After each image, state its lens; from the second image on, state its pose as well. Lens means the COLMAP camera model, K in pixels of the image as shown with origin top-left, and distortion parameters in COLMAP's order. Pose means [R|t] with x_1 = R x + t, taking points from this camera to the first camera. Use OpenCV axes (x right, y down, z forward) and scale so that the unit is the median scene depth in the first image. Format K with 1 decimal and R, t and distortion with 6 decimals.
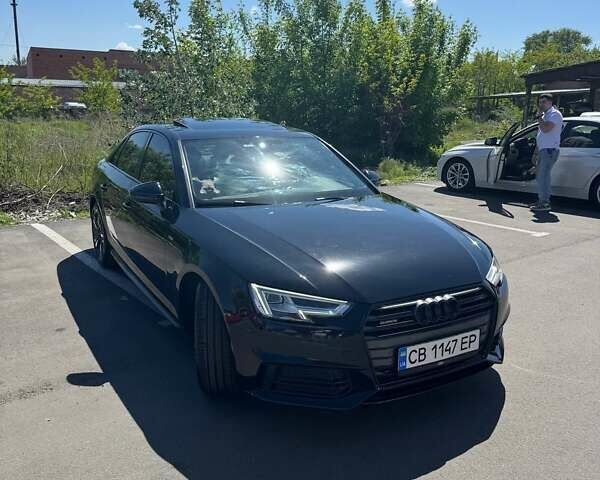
lens RADIAL K [[592.1, 0, 299.5], [0, 592.1, 242.9], [0, 0, 1]] dist [0.063312, 0.000000]
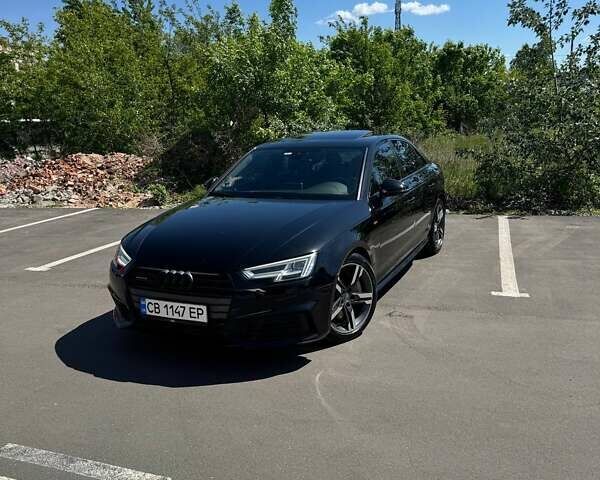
lens RADIAL K [[592.1, 0, 299.7], [0, 592.1, 240.1], [0, 0, 1]] dist [0.063312, 0.000000]
pose [[0.555720, 0.141335, -0.819268, 1.428942], [-0.151739, 0.986134, 0.067195, -0.102579], [0.817405, 0.086973, 0.569460, 0.465998]]
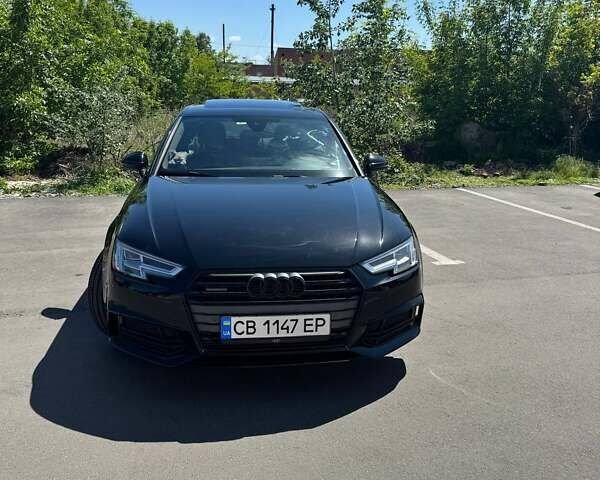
lens RADIAL K [[592.1, 0, 299.3], [0, 592.1, 236.1], [0, 0, 1]] dist [0.063312, 0.000000]
pose [[0.921638, 0.099611, -0.375049, 0.618392], [-0.101013, 0.994757, 0.015974, 0.010850], [0.374673, 0.023163, 0.926867, 0.102718]]
